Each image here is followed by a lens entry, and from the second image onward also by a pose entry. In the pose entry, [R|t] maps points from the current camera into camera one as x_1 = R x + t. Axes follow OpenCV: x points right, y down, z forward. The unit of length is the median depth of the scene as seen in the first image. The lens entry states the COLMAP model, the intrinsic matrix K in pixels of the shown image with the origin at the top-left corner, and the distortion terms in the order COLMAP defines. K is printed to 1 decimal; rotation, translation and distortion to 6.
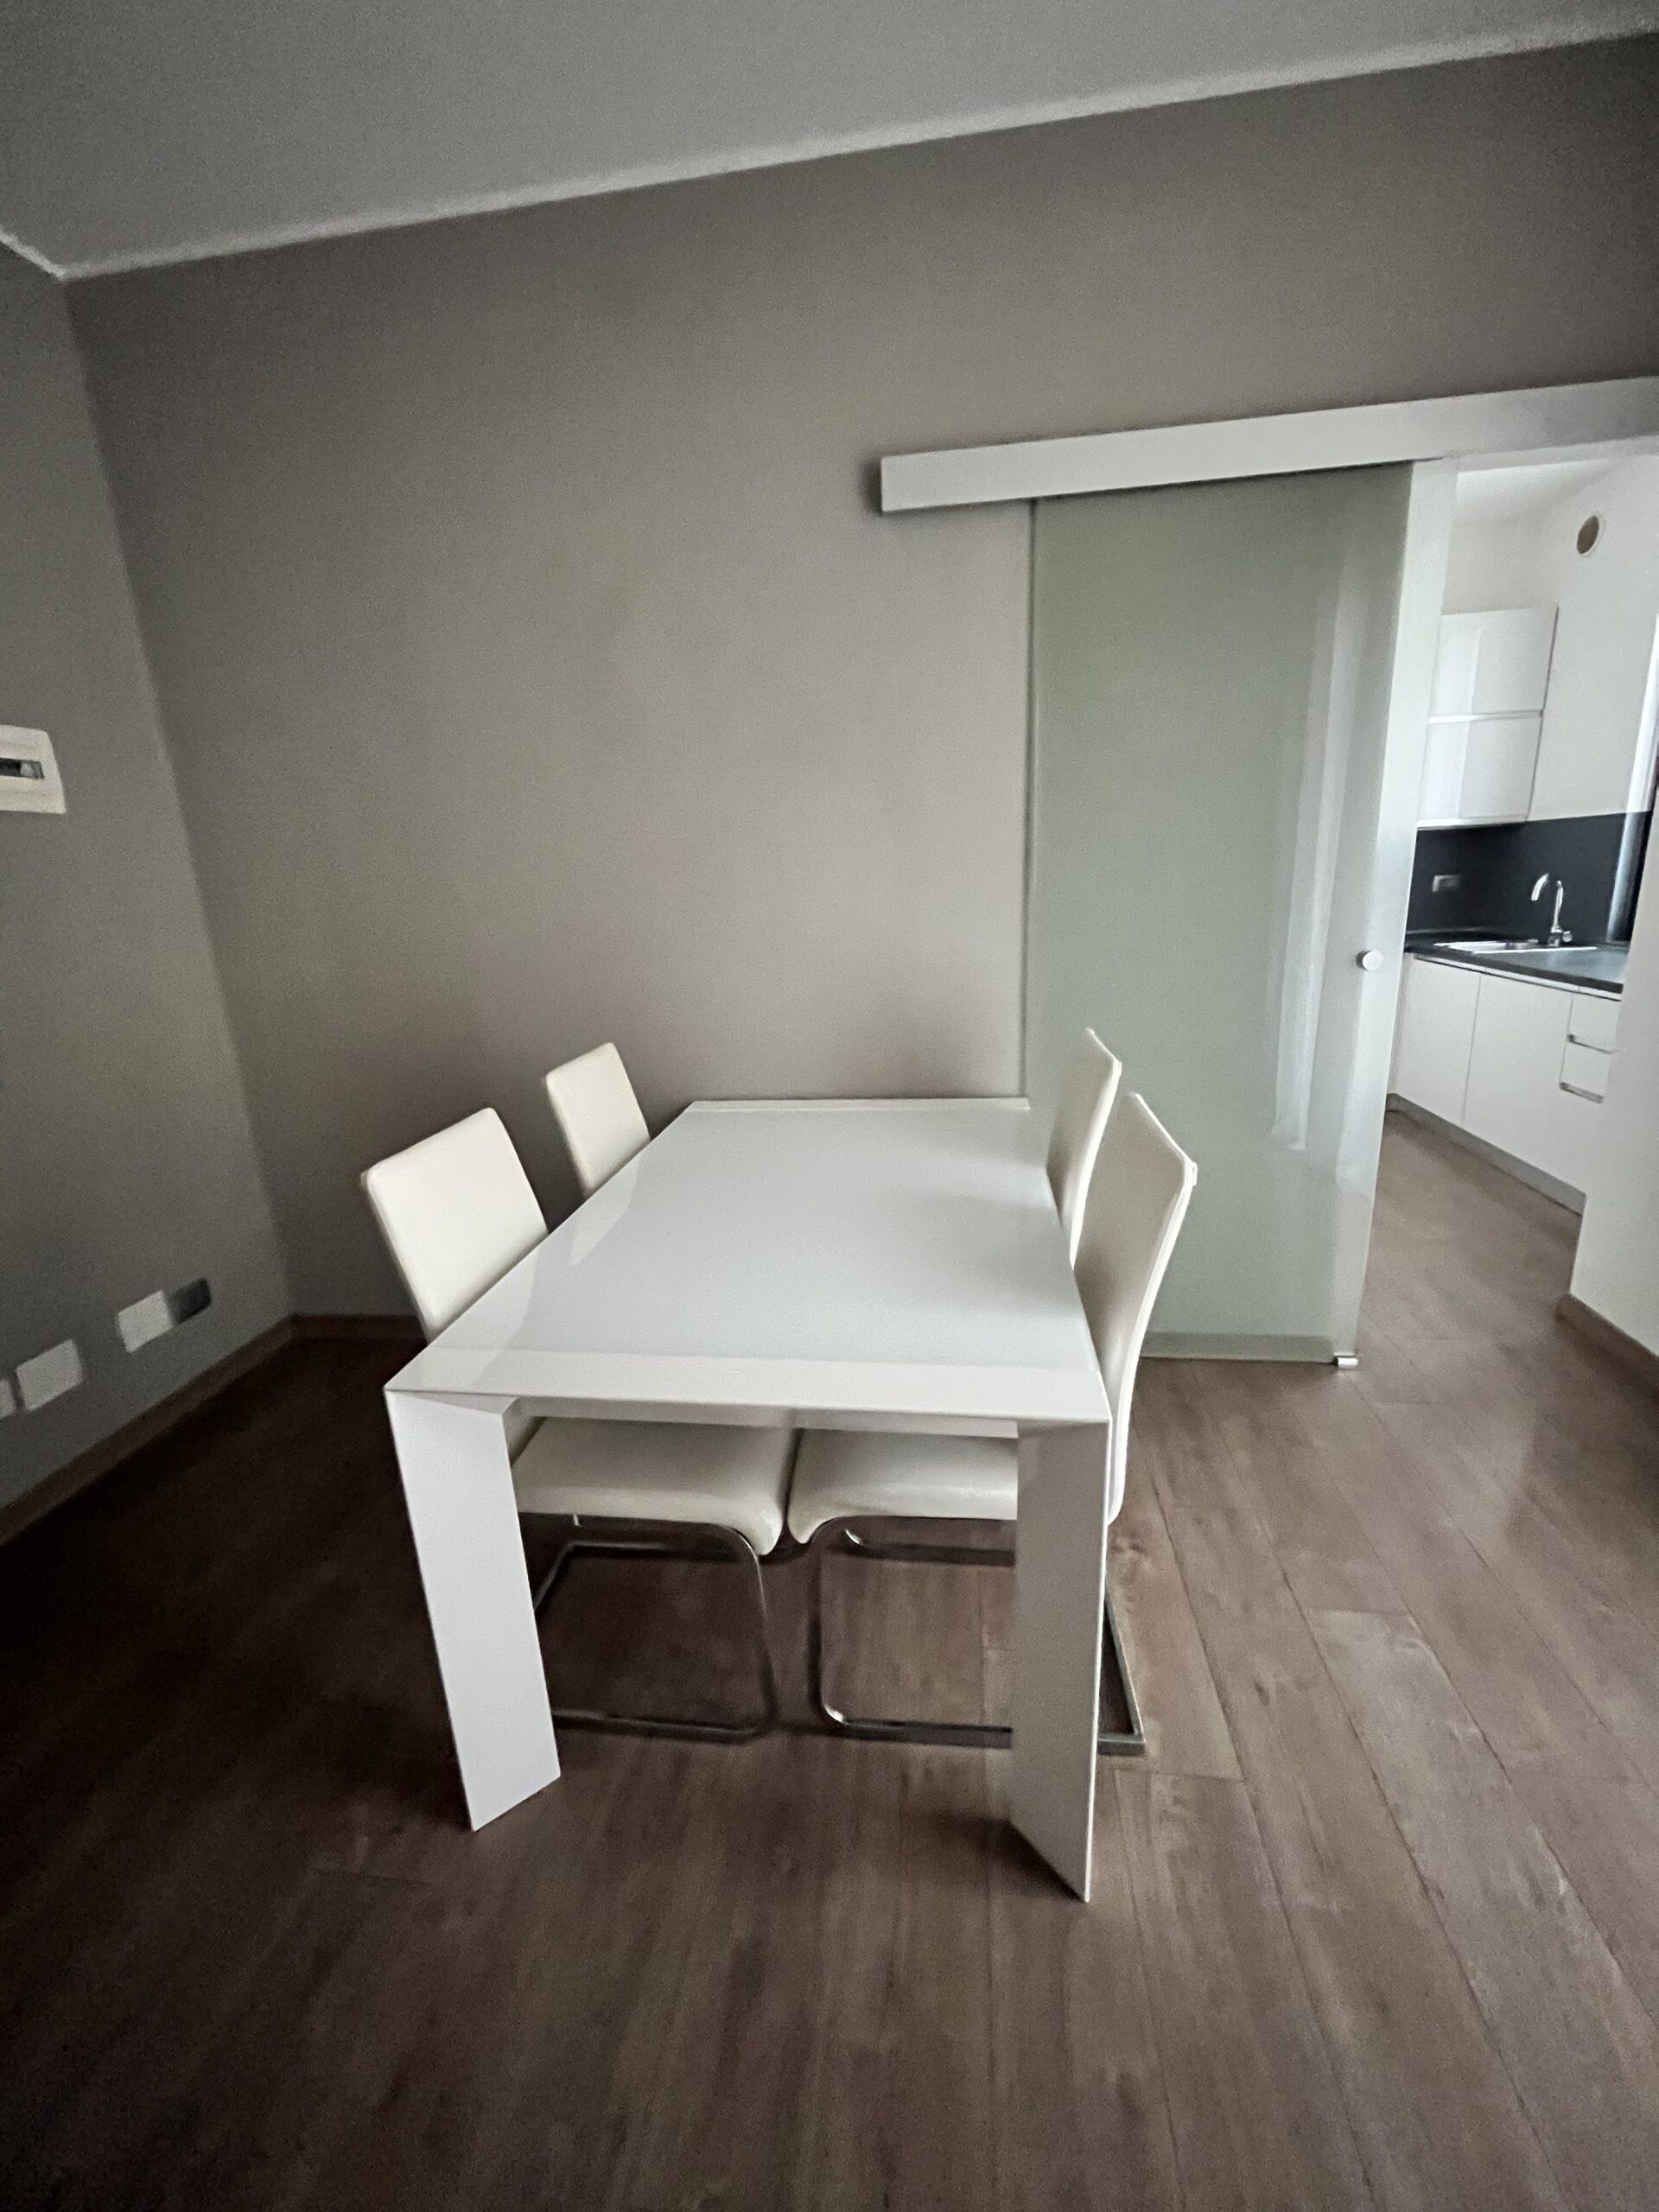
lens RADIAL K [[892.4, 0, 834.8], [0, 892.4, 1098.4], [0, 0, 1]] dist [0.000228, -0.000082]
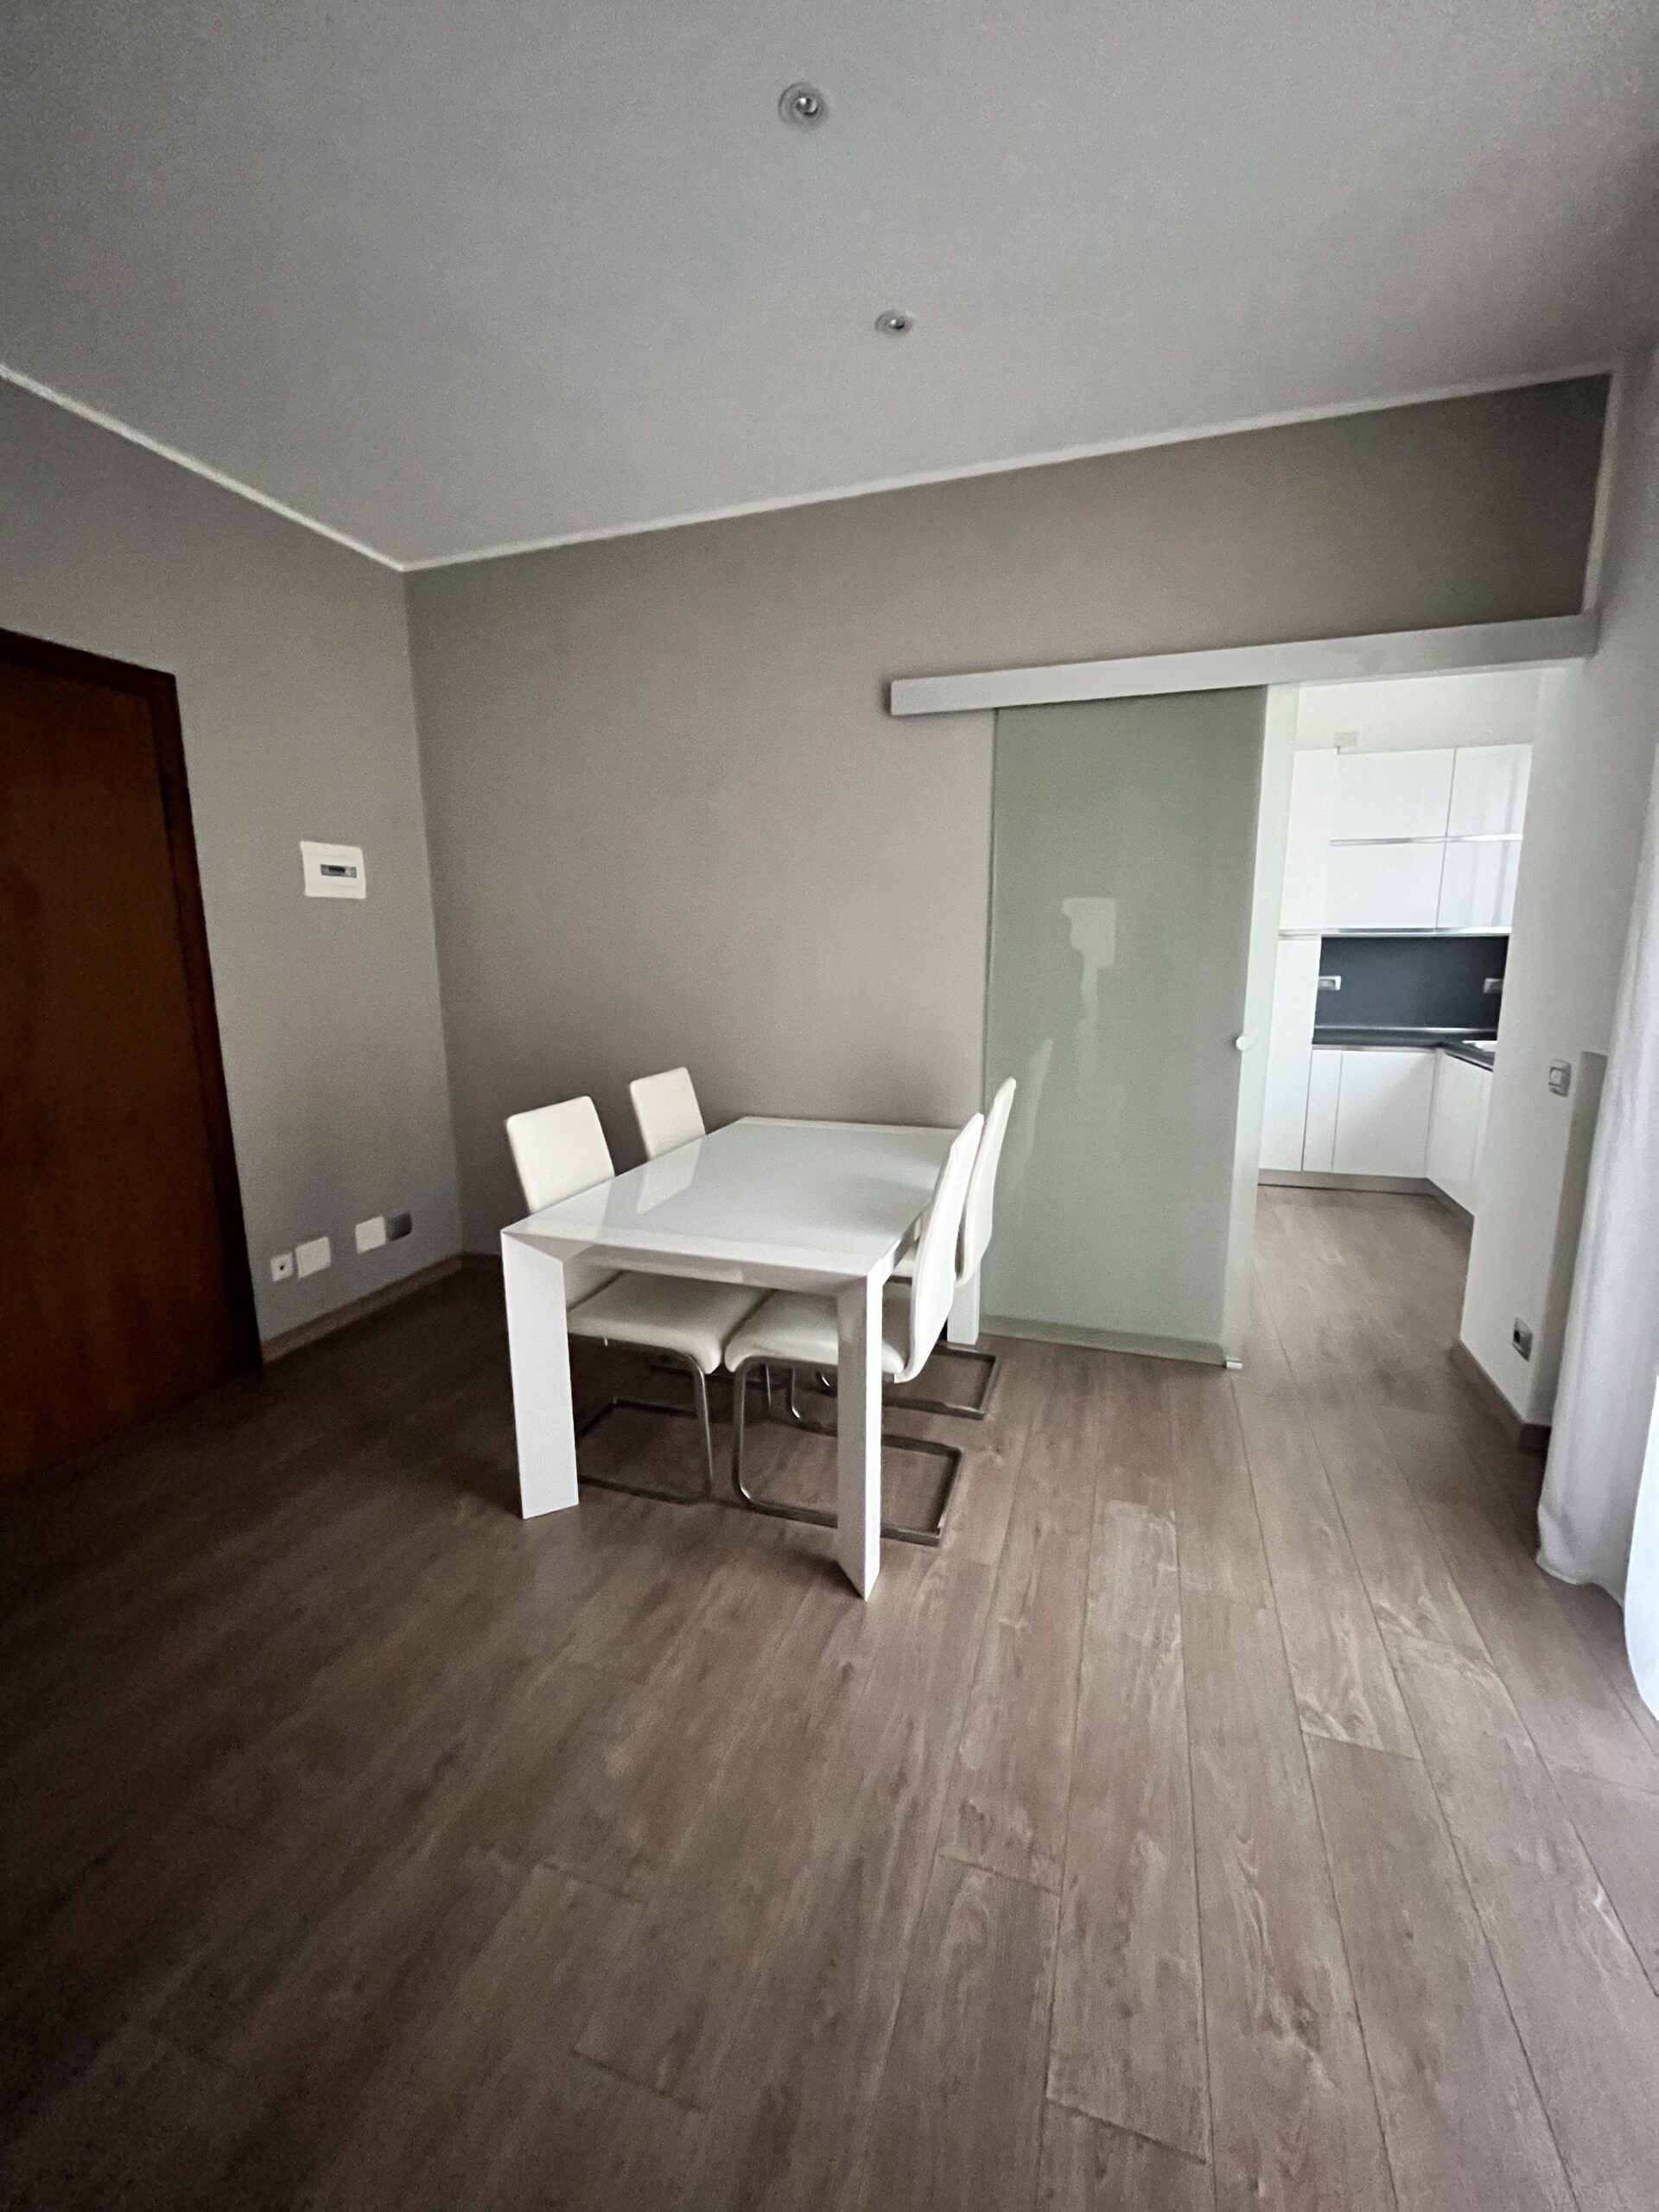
lens RADIAL K [[891.6, 0, 838.9], [0, 891.6, 1101.3], [0, 0, 1]] dist [0.015807, -0.000031]
pose [[0.981577, 0.071781, -0.177071, 0.283260], [-0.084499, 0.994278, -0.065354, 0.073086], [0.171367, 0.079112, 0.982026, -0.410830]]
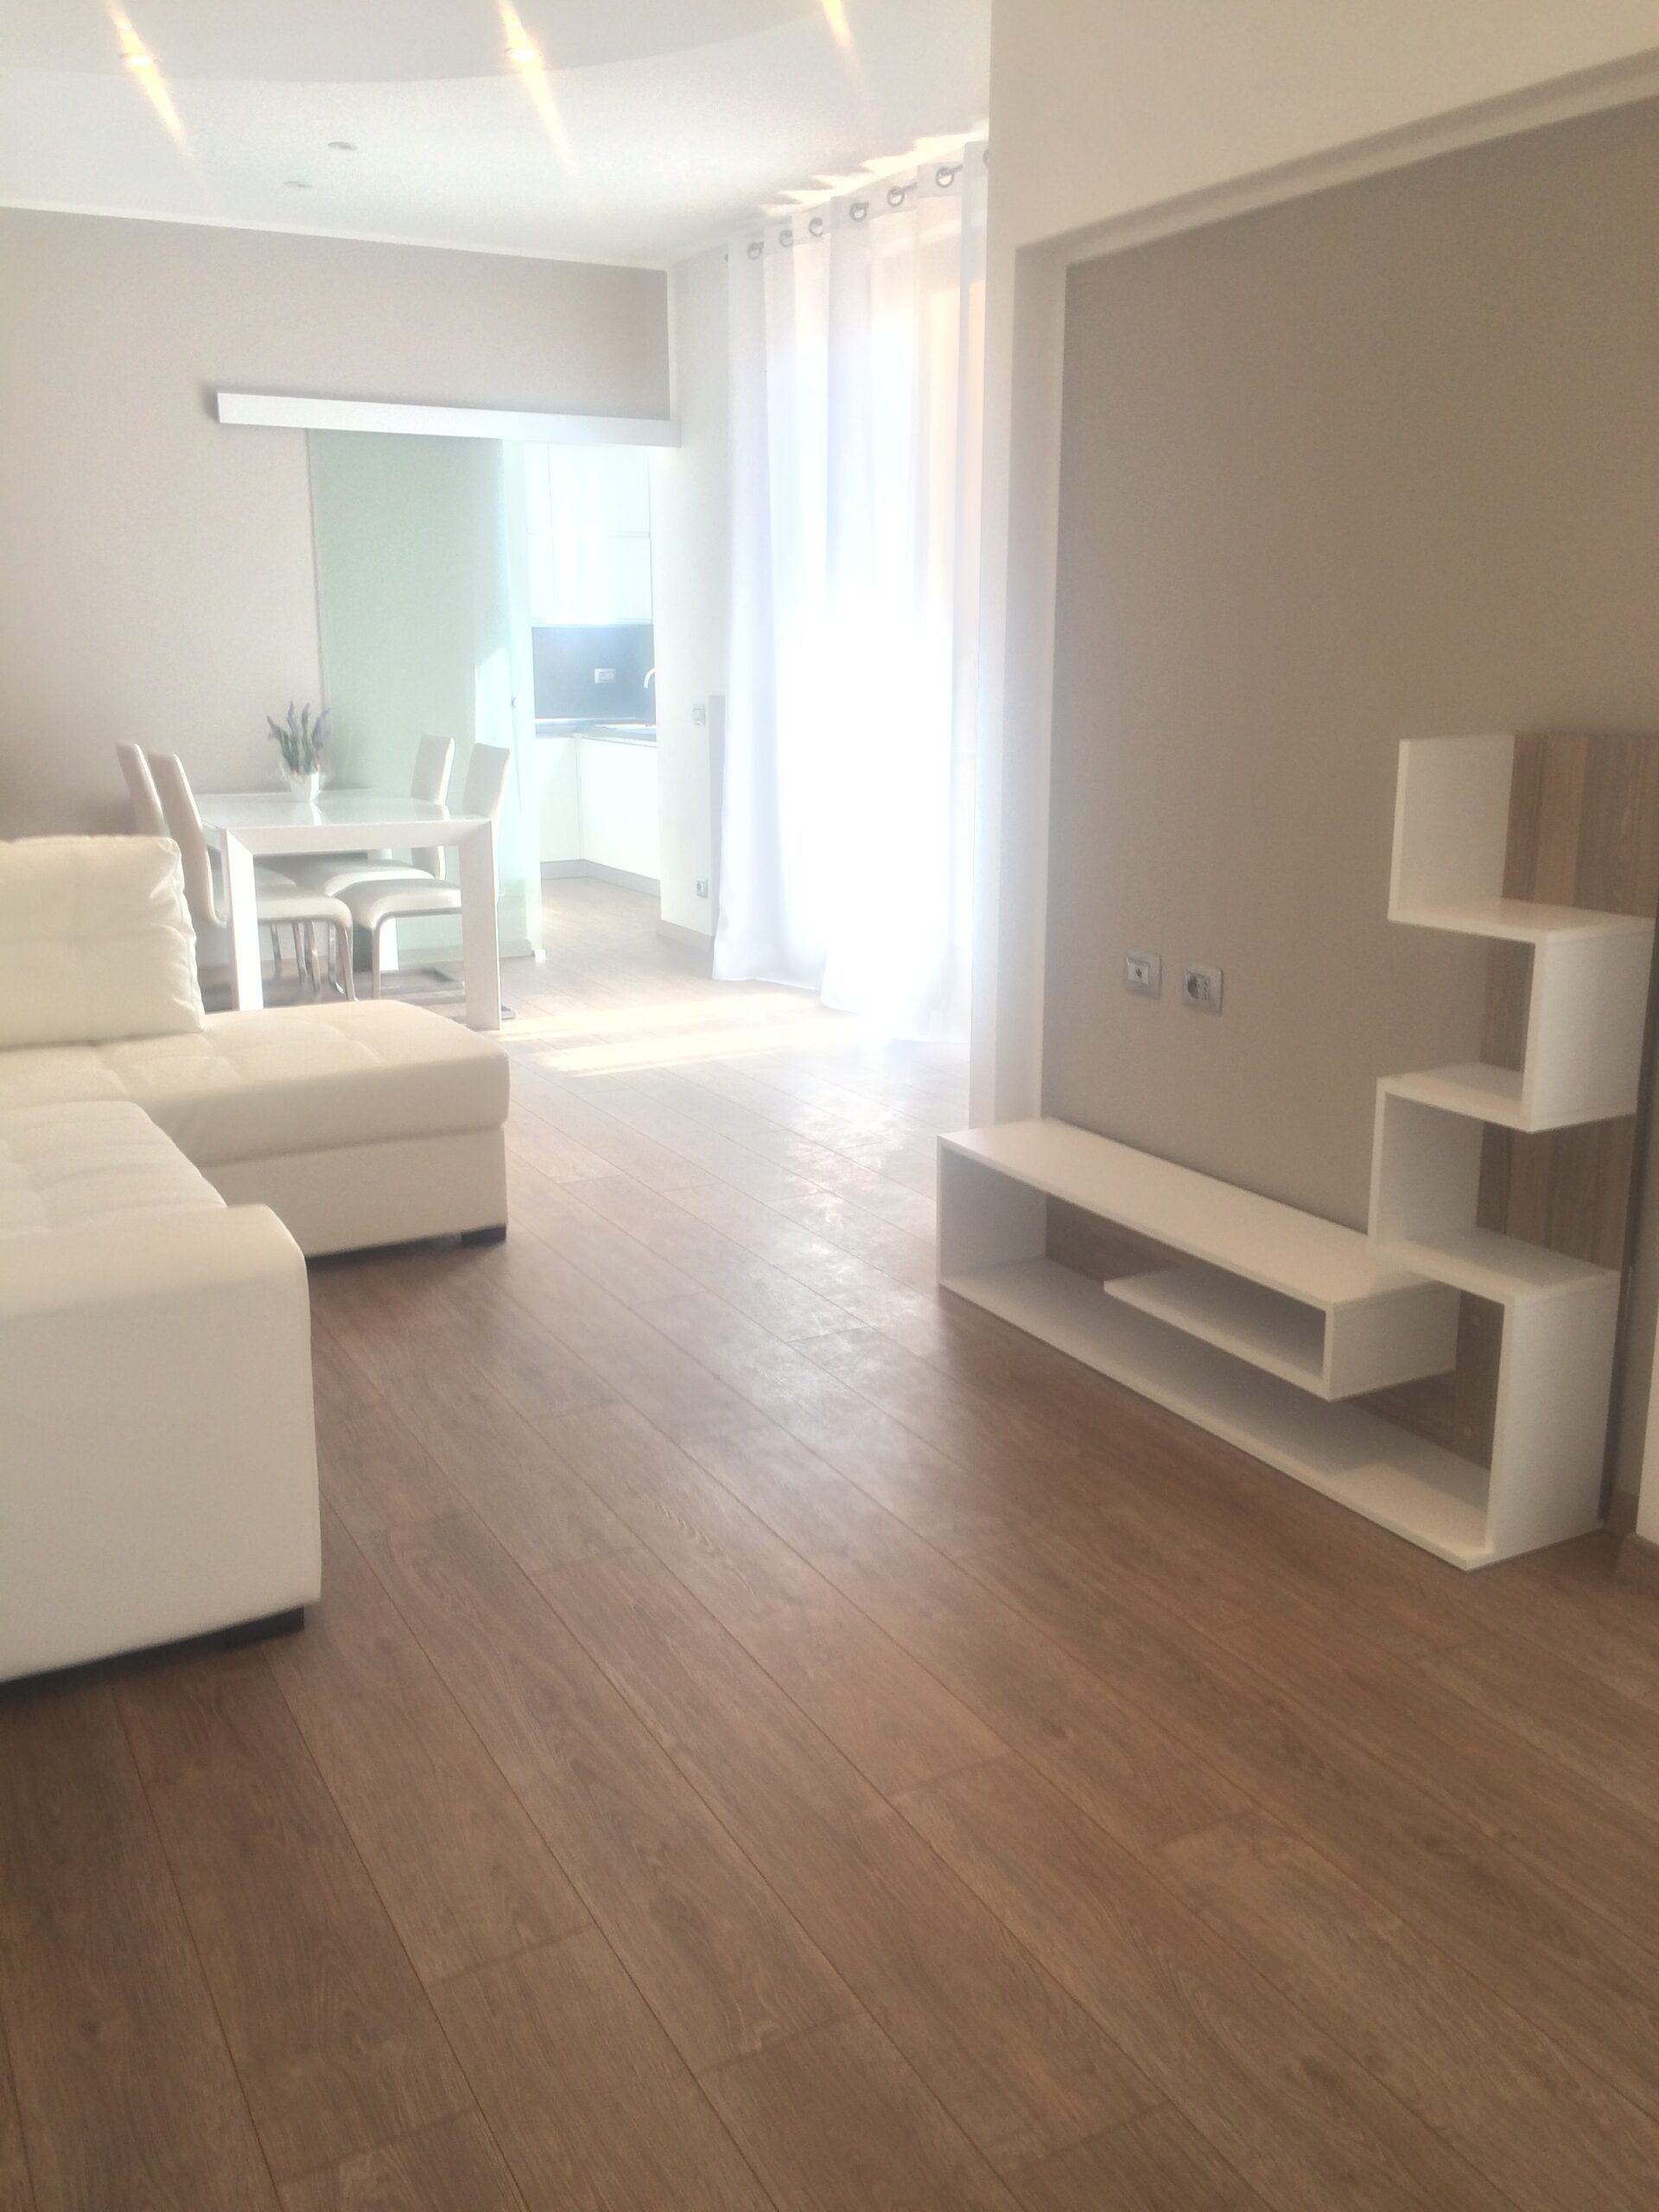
lens RADIAL K [[1857.2, 0, 829.5], [0, 1857.2, 1106.0], [0, 0, 1]] dist [0.000632, 0.002856]
pose [[0.803138, -0.102002, 0.586997, -1.238345], [0.115511, 0.993200, 0.014545, 0.713511], [-0.584489, 0.056123, 0.809458, -2.476489]]
